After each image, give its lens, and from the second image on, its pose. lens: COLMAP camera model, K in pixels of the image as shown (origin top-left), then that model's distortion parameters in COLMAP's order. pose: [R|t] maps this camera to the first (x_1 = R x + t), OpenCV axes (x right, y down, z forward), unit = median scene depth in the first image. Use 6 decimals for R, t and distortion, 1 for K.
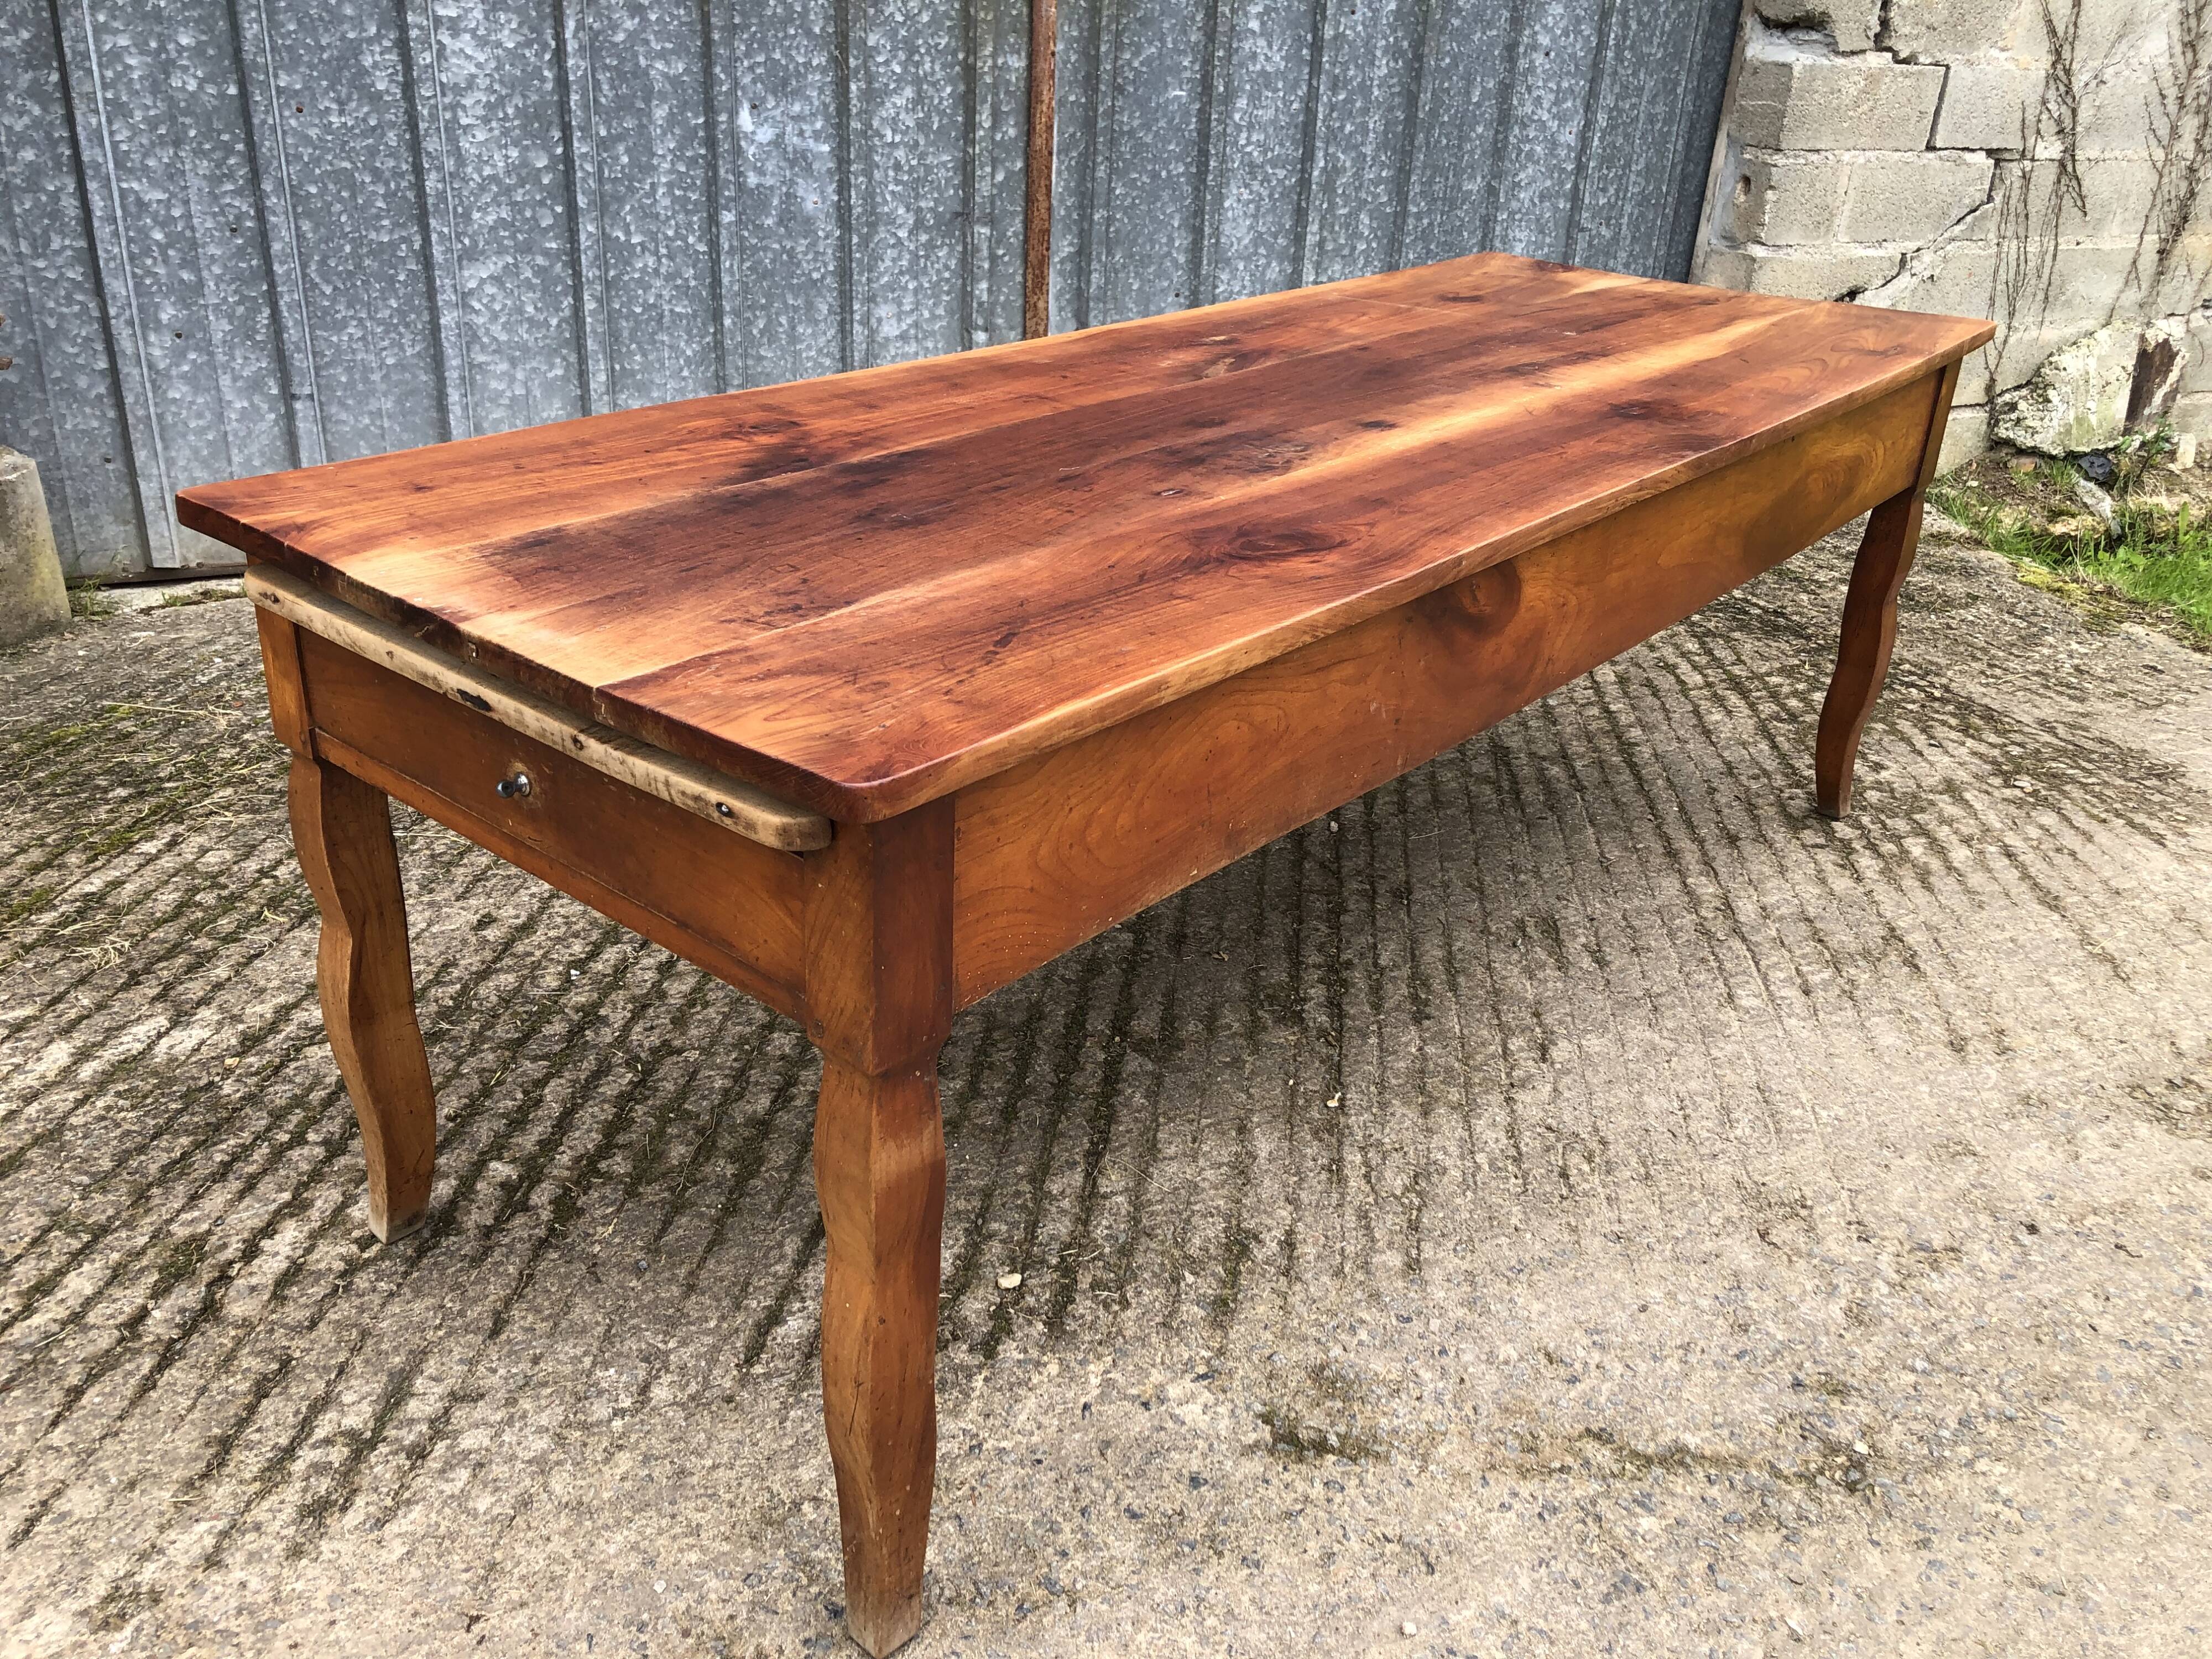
lens RADIAL K [[1816.4, 0, 1089.3], [0, 1816.4, 793.6], [0, 0, 1]] dist [-0.017839, 0.063460]
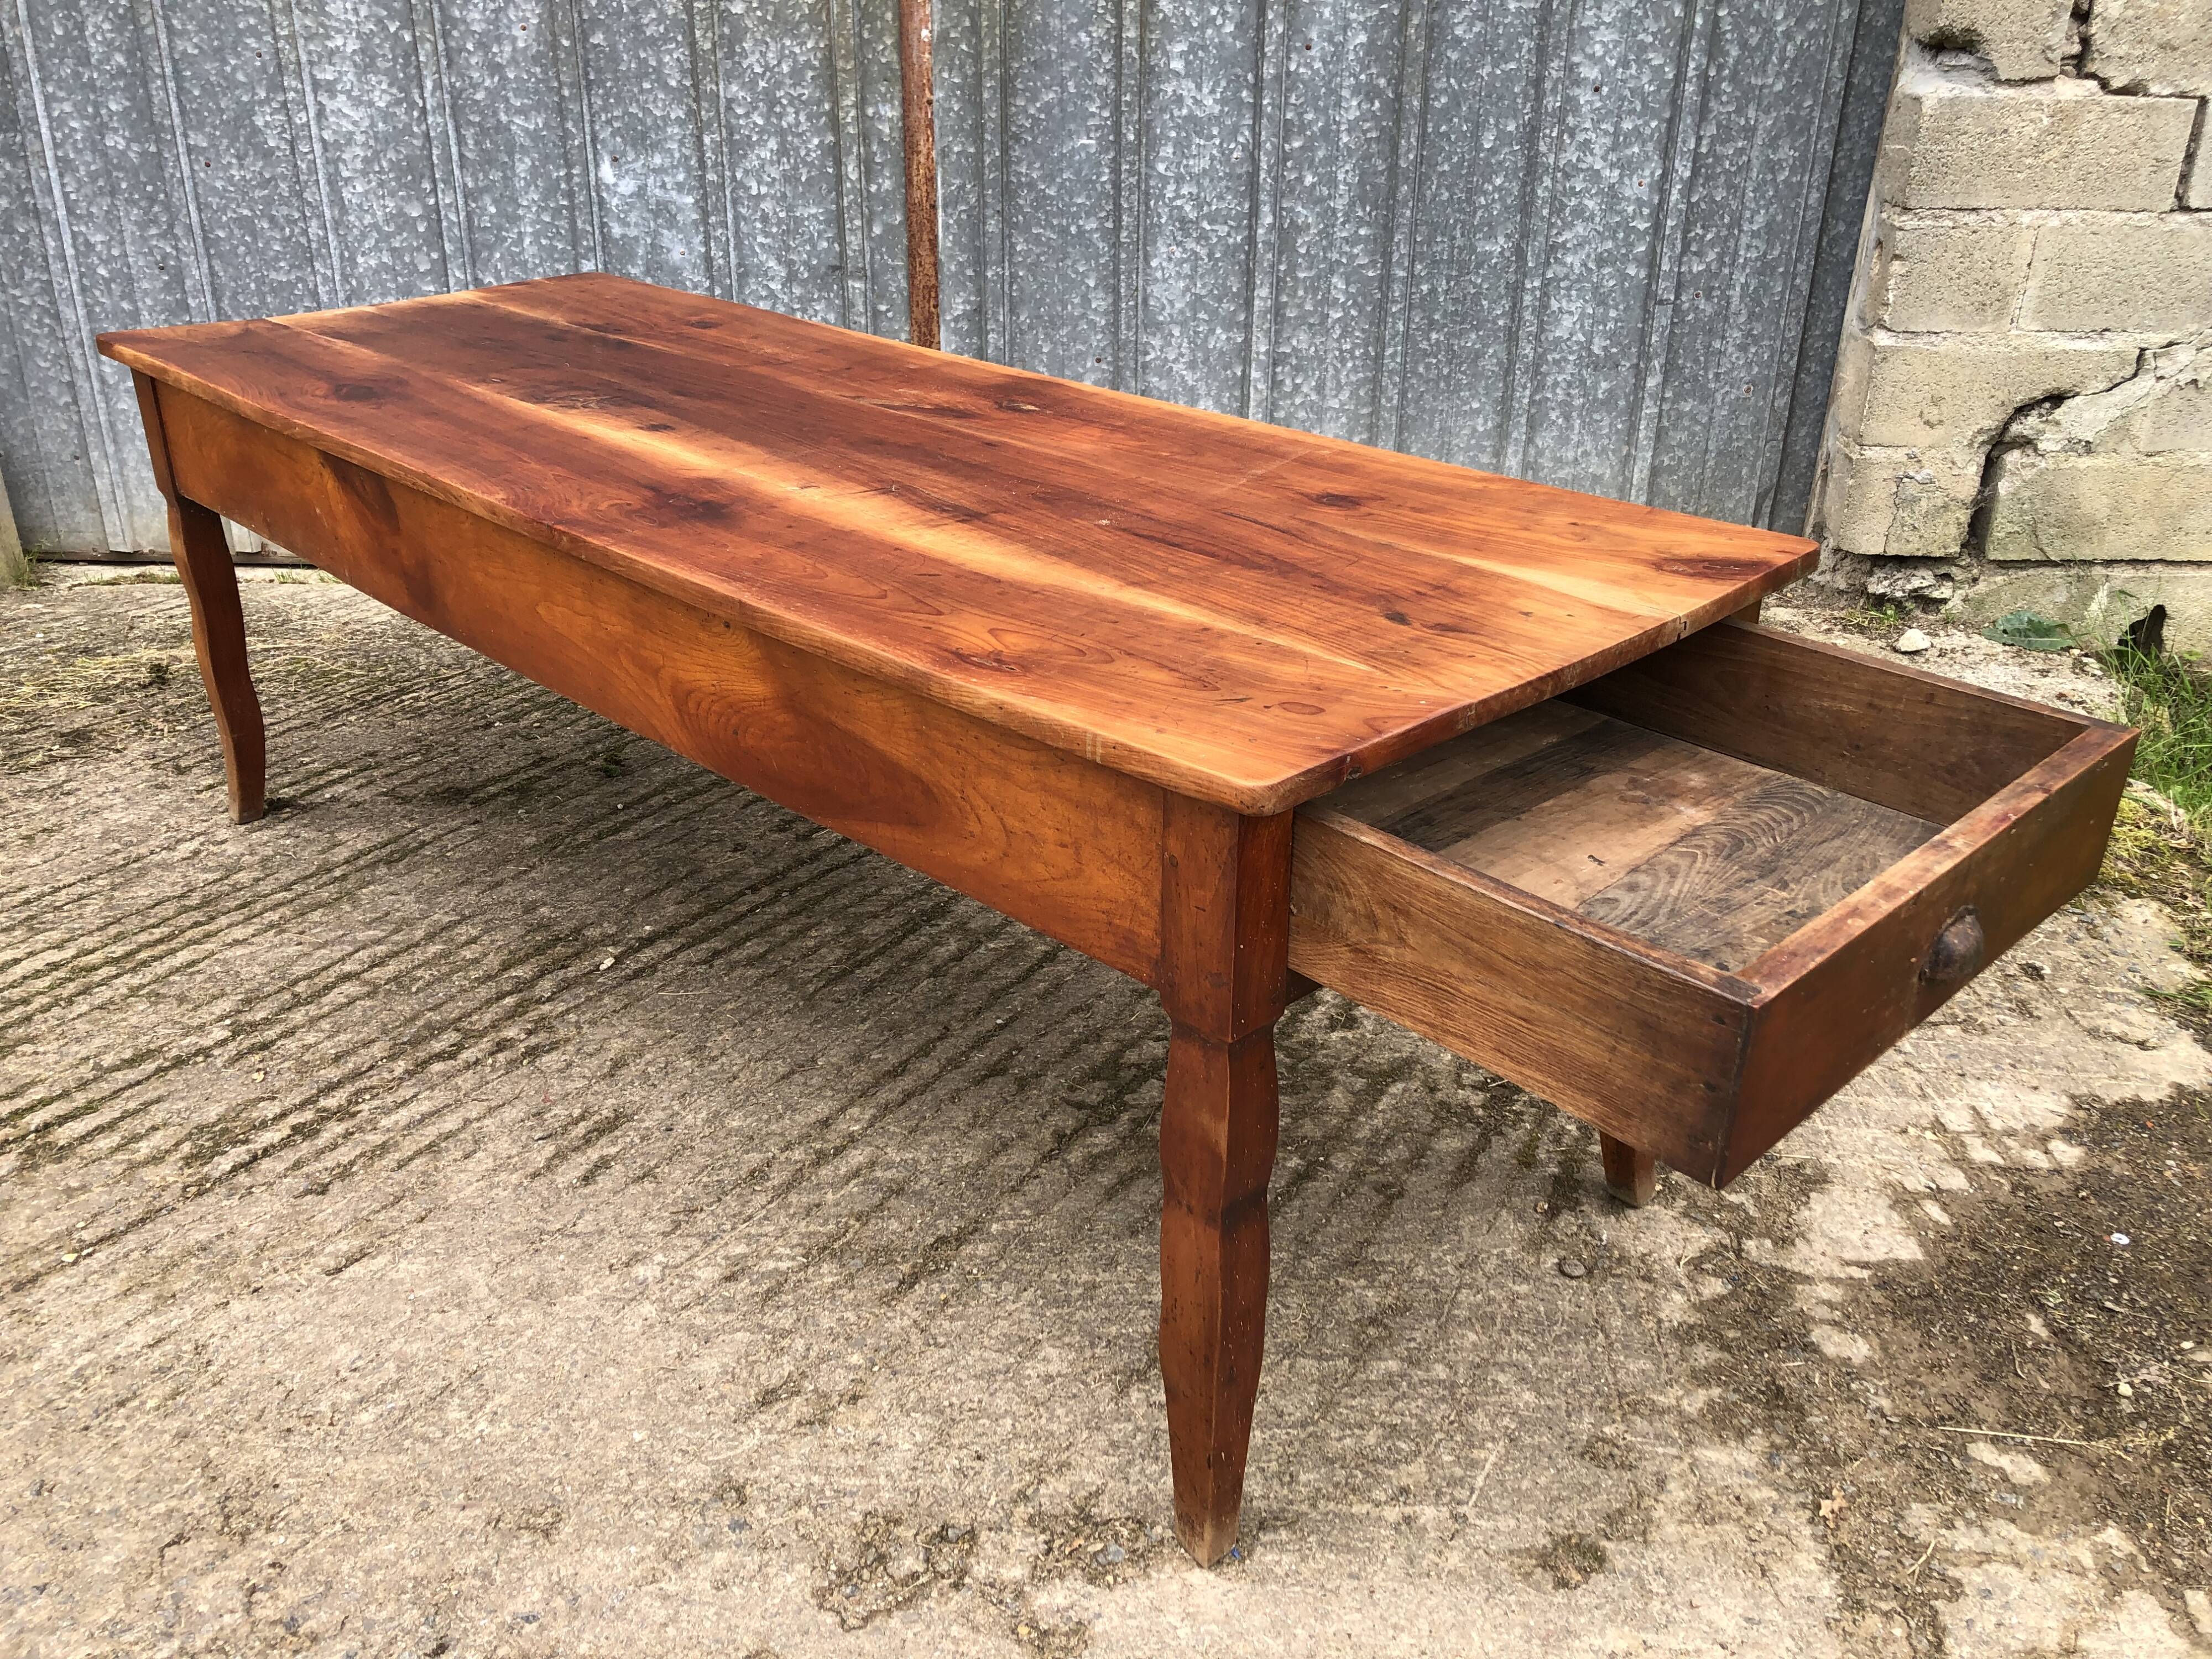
lens RADIAL K [[1801.5, 0, 1100.5], [0, 1801.5, 790.7], [0, 0, 1]] dist [-0.007321, 0.042871]
pose [[0.887054, 0.154790, -0.434942, 0.578250], [-0.157135, 0.987096, 0.030819, -0.105543], [0.434100, 0.041007, 0.899931, 0.227535]]
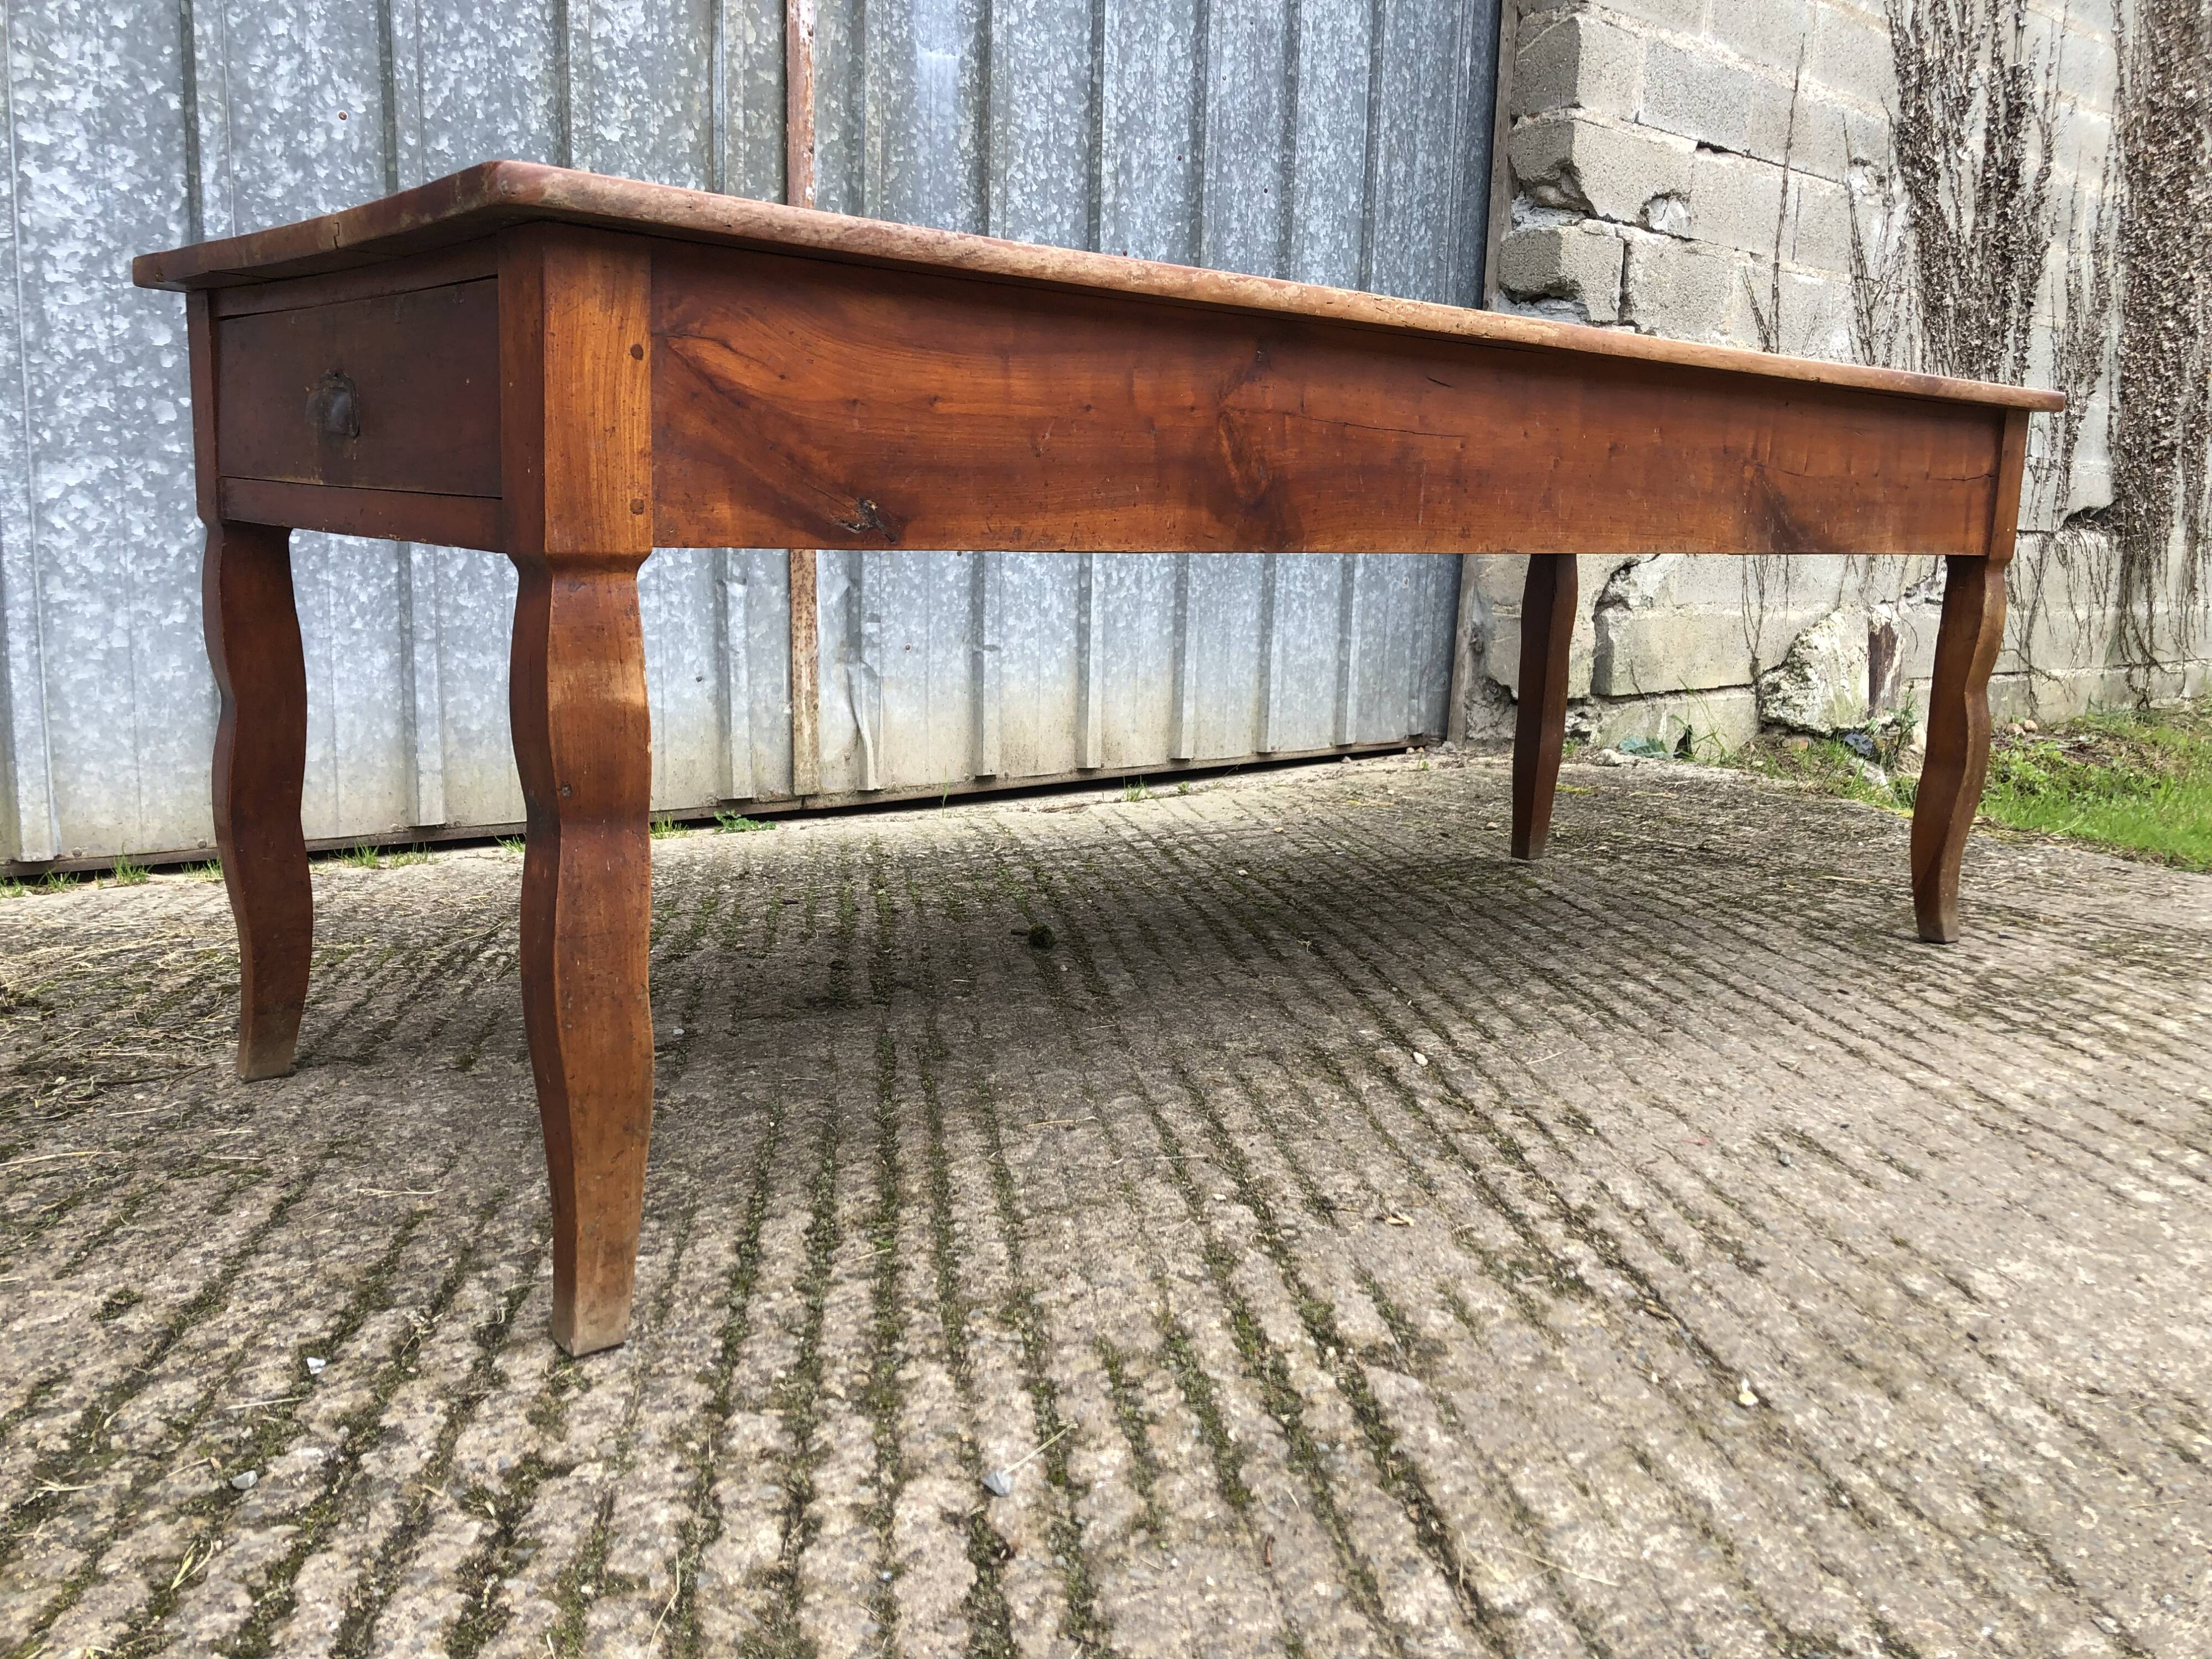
lens RADIAL K [[1819.8, 0, 1092.2], [0, 1819.8, 780.8], [0, 0, 1]] dist [0.017926, -0.004387]
pose [[0.970515, -0.052937, 0.235156, -0.116928], [0.114301, 0.959996, -0.255624, 0.063580], [-0.212216, 0.274965, 0.937741, 0.261686]]
